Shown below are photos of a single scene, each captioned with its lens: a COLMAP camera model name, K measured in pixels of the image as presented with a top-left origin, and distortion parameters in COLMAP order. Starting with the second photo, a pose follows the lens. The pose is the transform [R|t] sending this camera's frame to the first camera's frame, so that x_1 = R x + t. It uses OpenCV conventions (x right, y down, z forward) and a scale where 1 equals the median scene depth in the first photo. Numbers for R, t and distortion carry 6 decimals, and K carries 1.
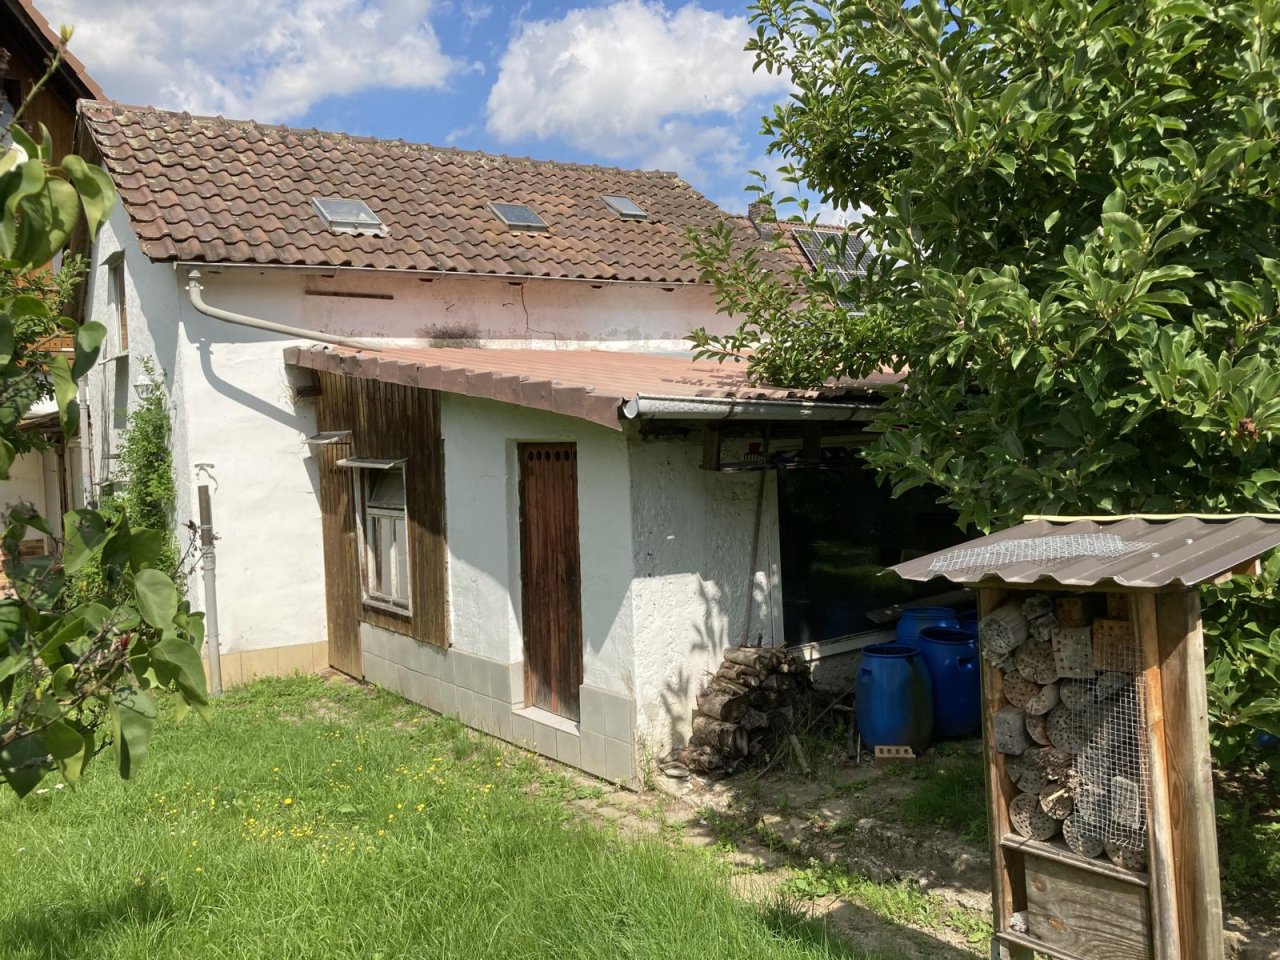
lens RADIAL K [[1061.4, 0, 640.0], [0, 1061.4, 480.0], [0, 0, 1]] dist [0.062282, -0.075938]
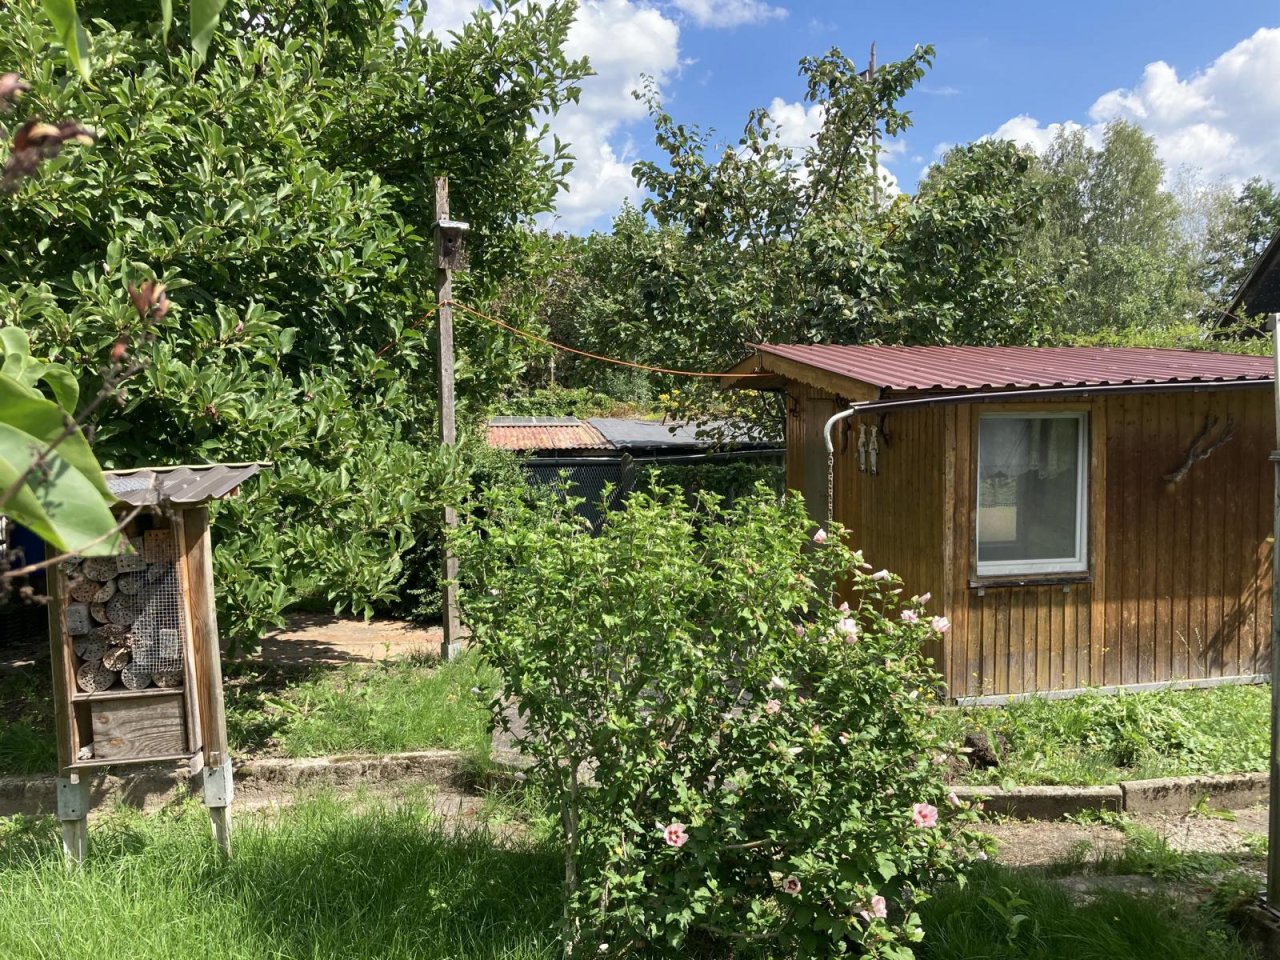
lens RADIAL K [[1061.4, 0, 640.0], [0, 1061.4, 480.0], [0, 0, 1]] dist [0.062282, -0.075938]
pose [[0.539613, -0.022688, 0.841607, -0.150717], [0.020192, 0.999698, 0.014003, 0.015516], [-0.841671, 0.009437, 0.539908, -0.133207]]
